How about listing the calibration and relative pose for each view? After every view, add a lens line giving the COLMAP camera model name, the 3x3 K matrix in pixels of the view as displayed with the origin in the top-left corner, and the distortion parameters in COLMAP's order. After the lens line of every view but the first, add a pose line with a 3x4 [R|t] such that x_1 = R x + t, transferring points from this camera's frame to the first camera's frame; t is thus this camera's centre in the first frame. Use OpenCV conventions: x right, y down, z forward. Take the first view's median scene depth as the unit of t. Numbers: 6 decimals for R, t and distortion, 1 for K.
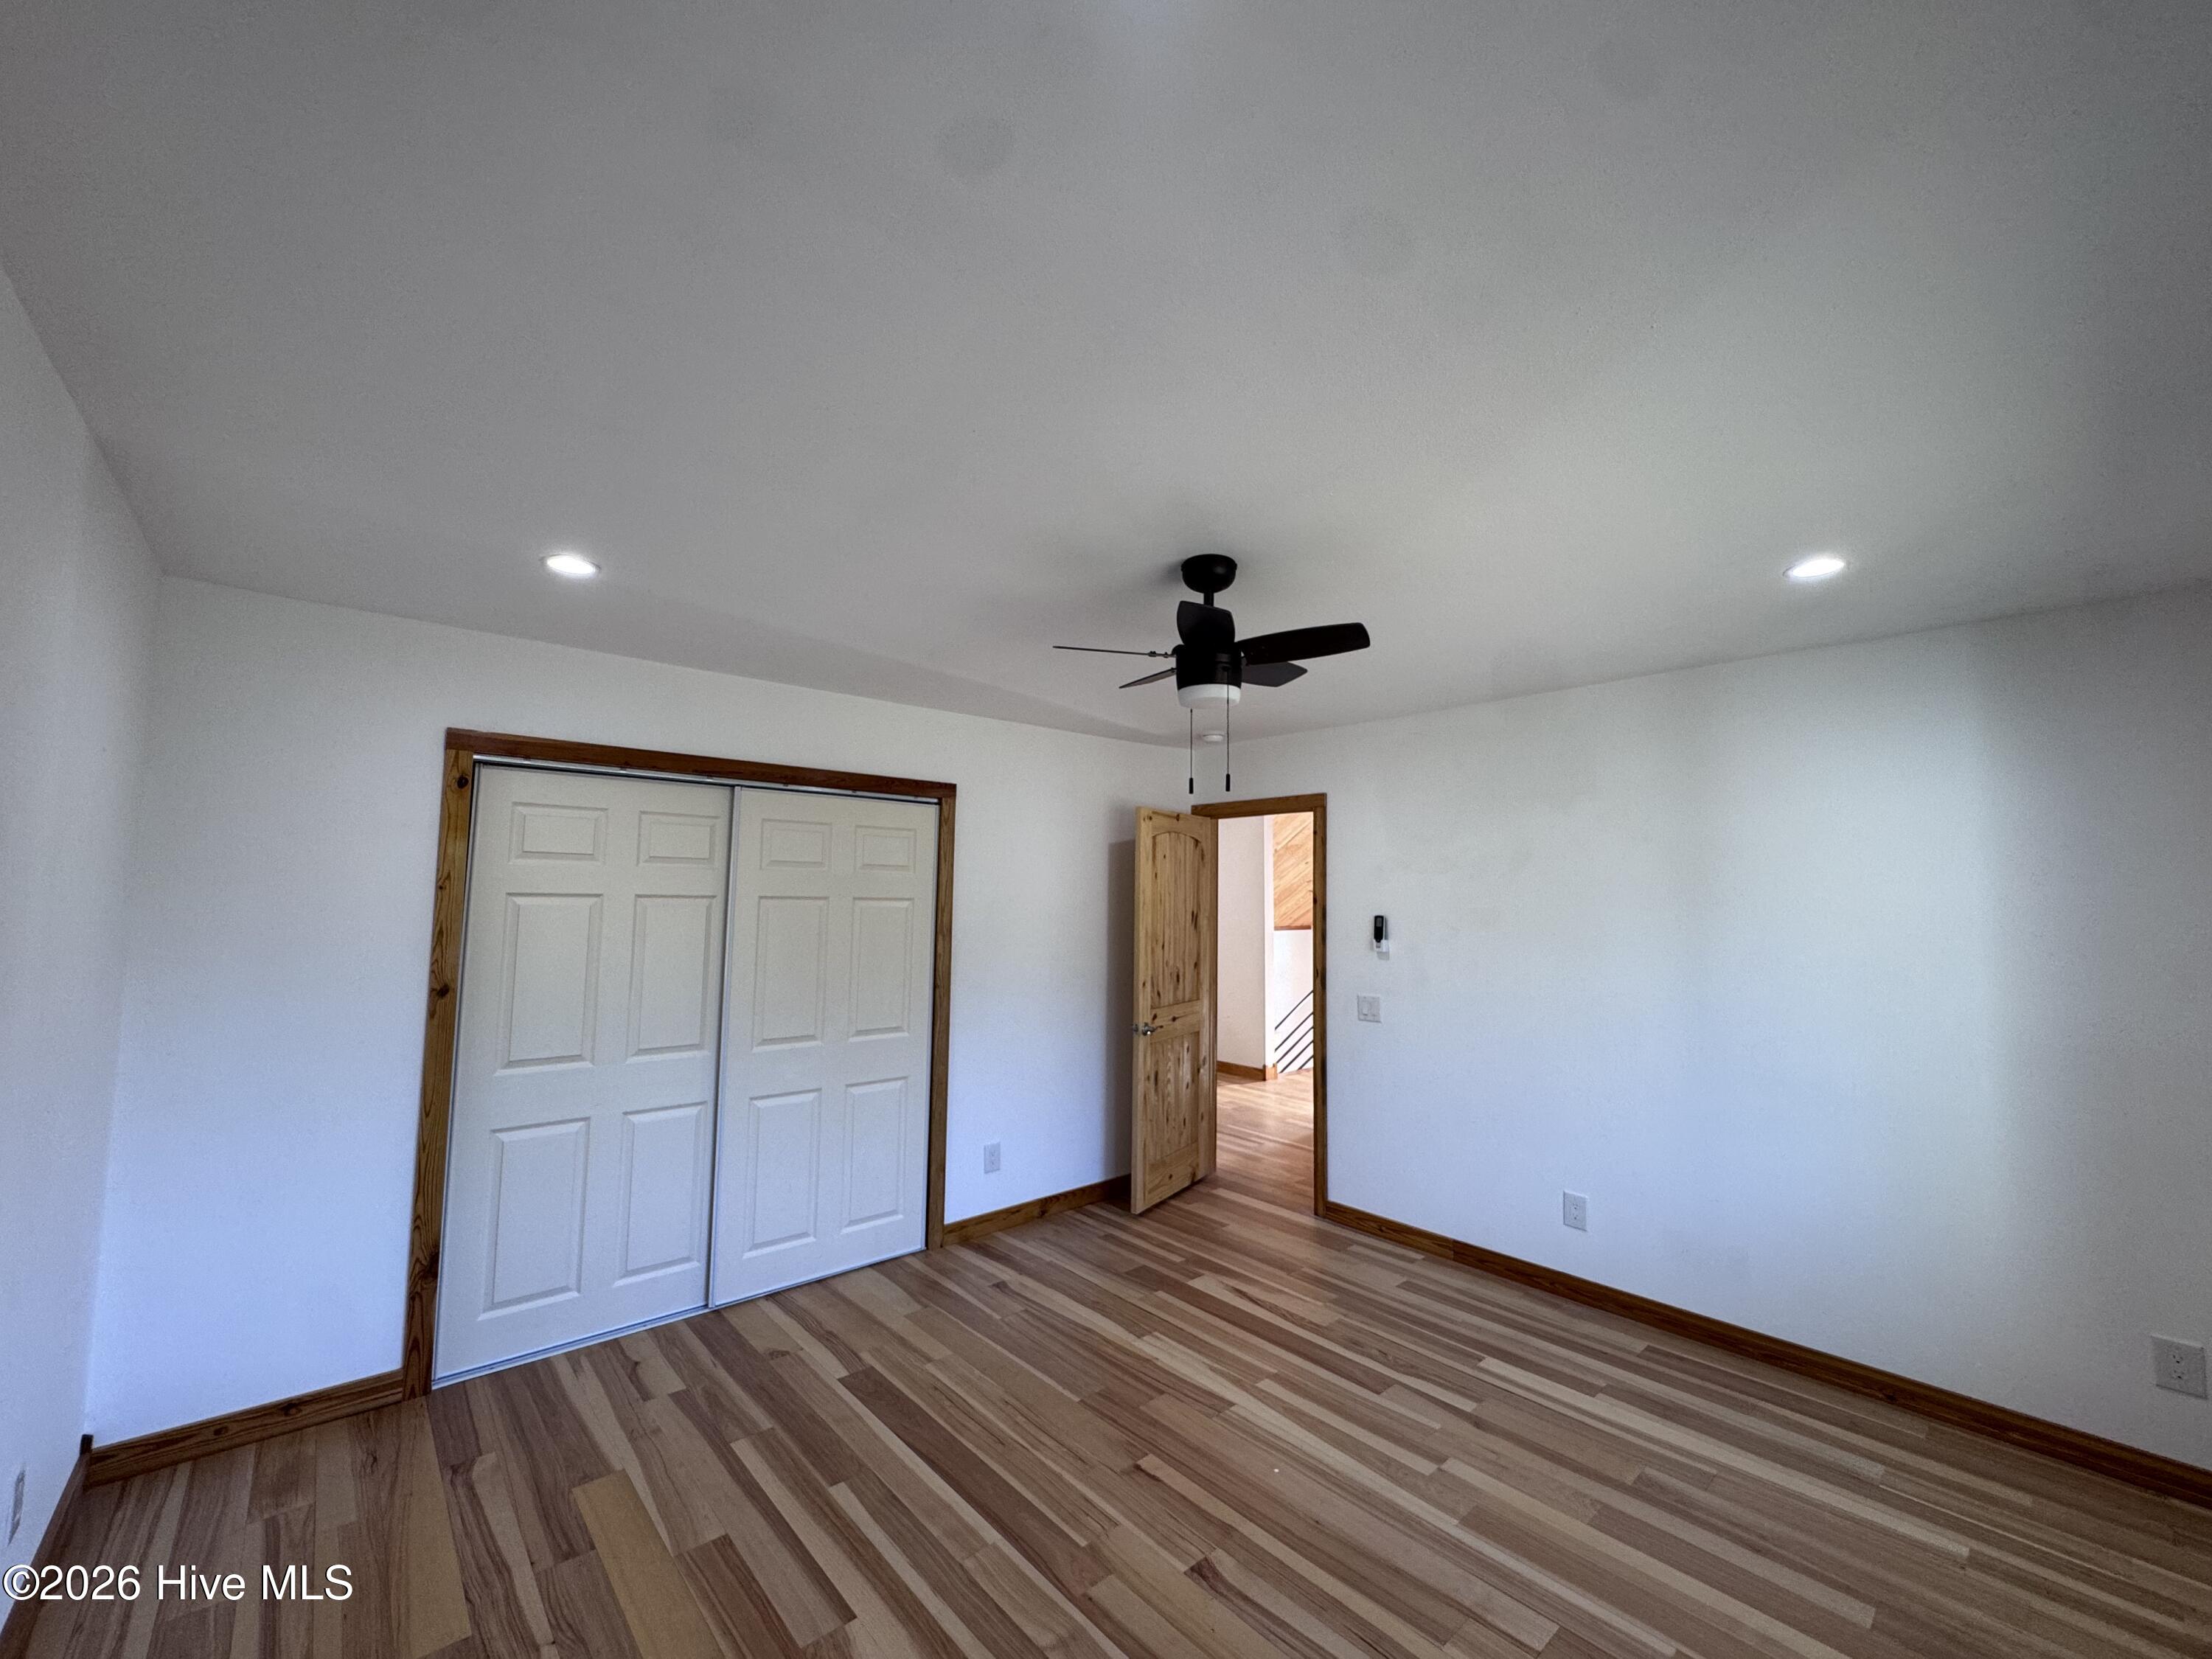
lens RADIAL K [[879.1, 0, 1106.8], [0, 879.1, 826.5], [0, 0, 1]] dist [-0.002789, 0.000107]
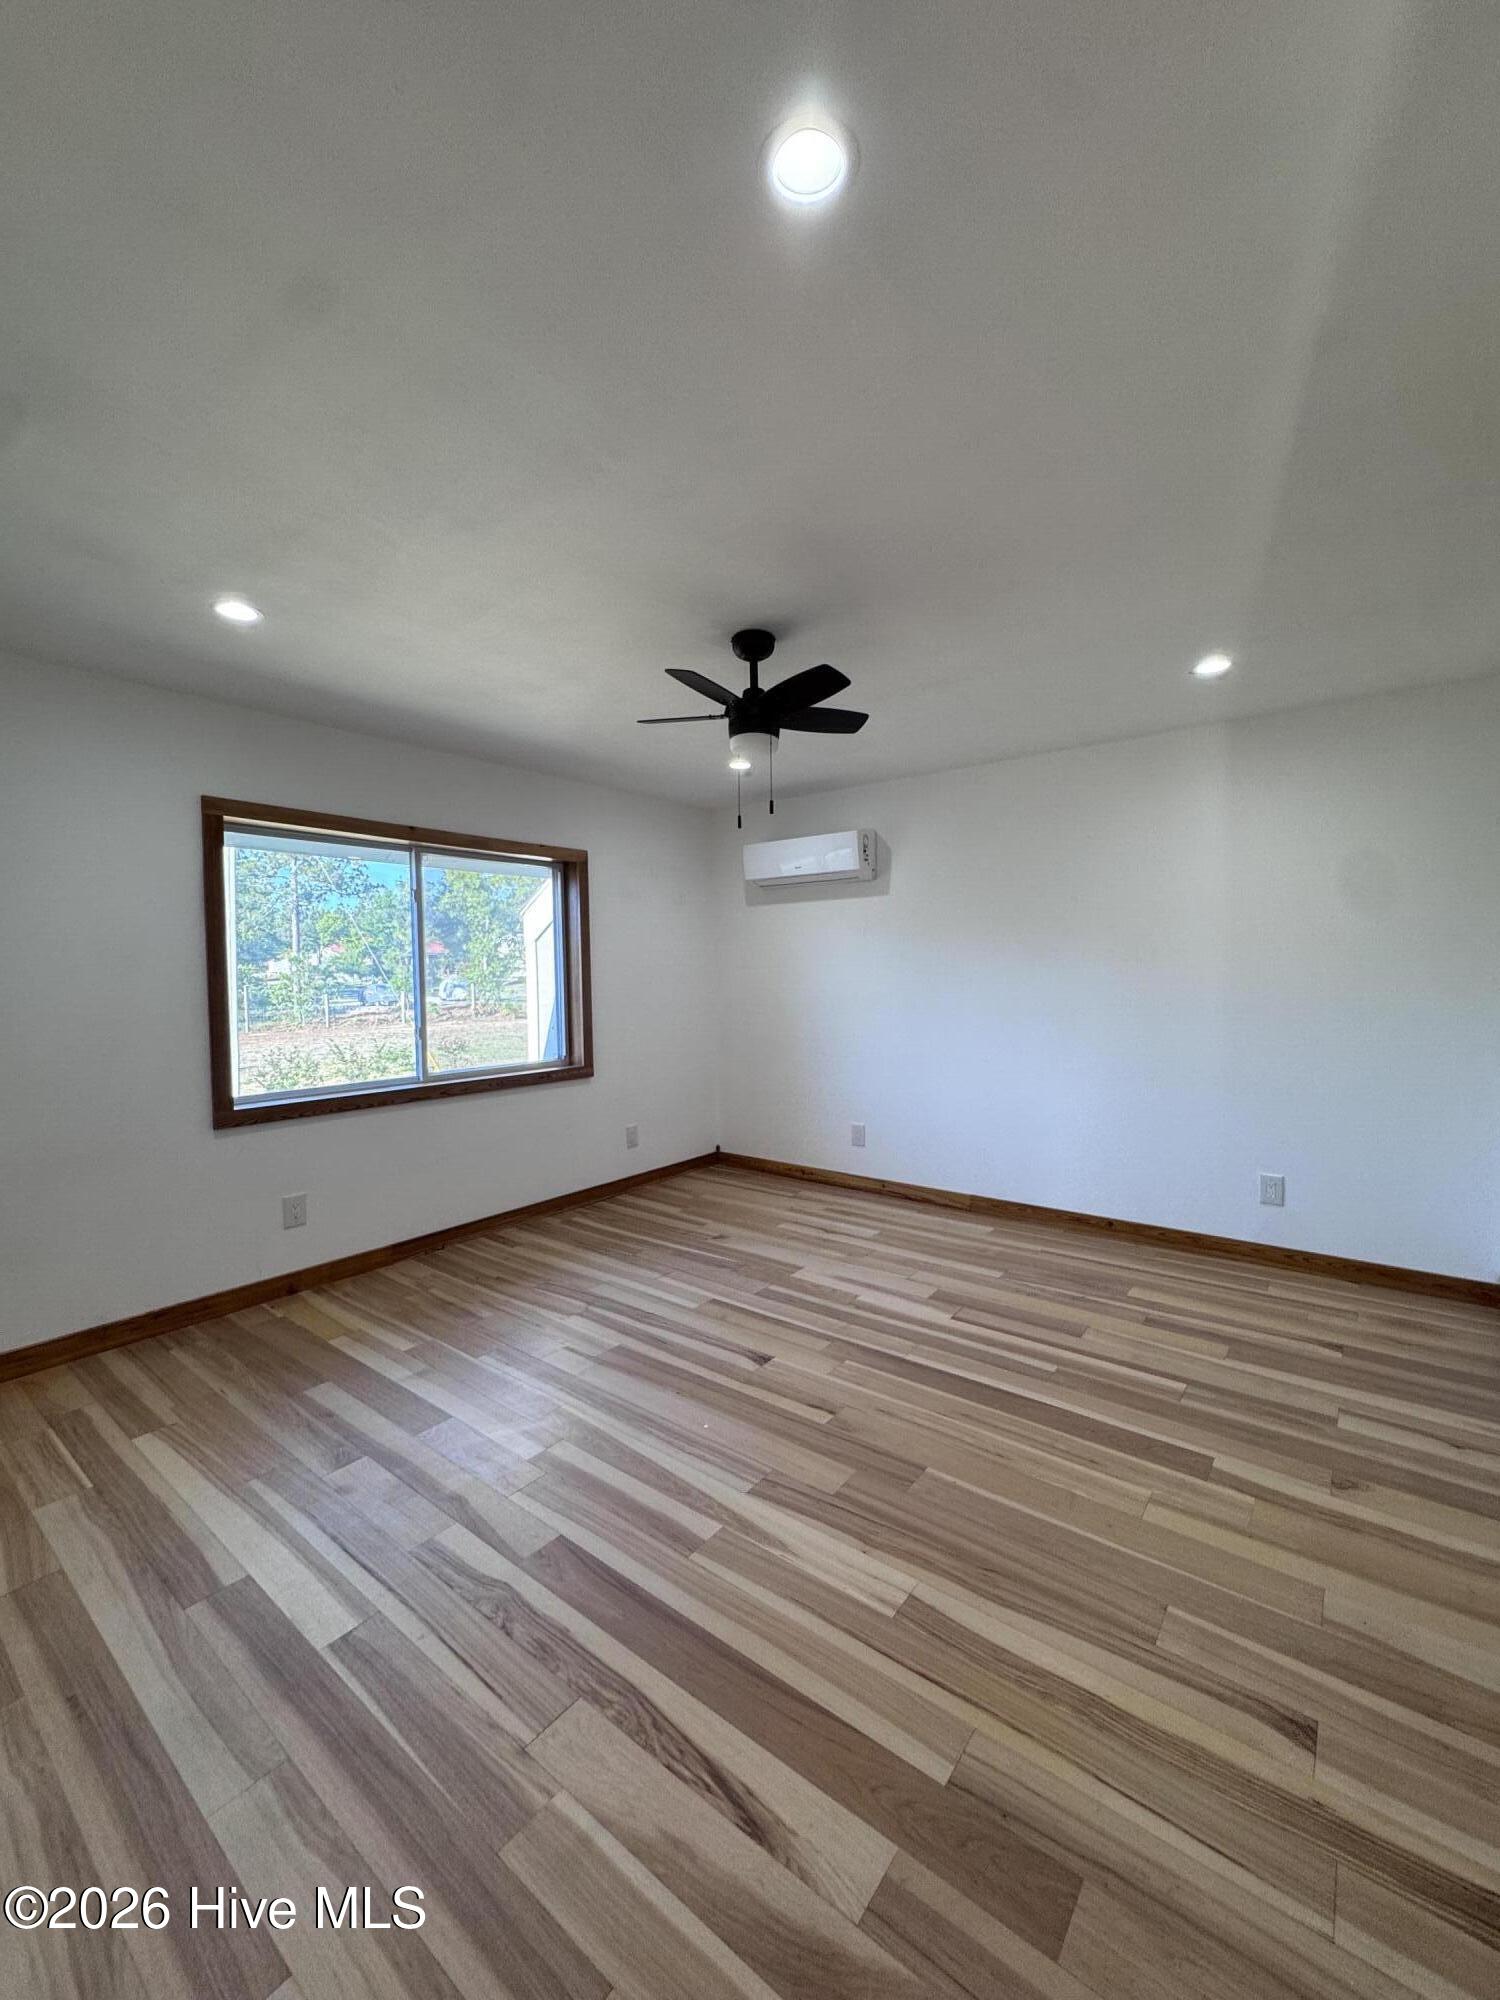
lens RADIAL K [[794.8, 0, 744.5], [0, 794.8, 1002.5], [0, 0, 1]] dist [-0.002789, 0.000107]
pose [[-0.984825, 0.001540, -0.173543, 0.265702], [0.009791, 0.998861, -0.046698, 0.223545], [0.173273, -0.047688, -0.983719, 1.679112]]
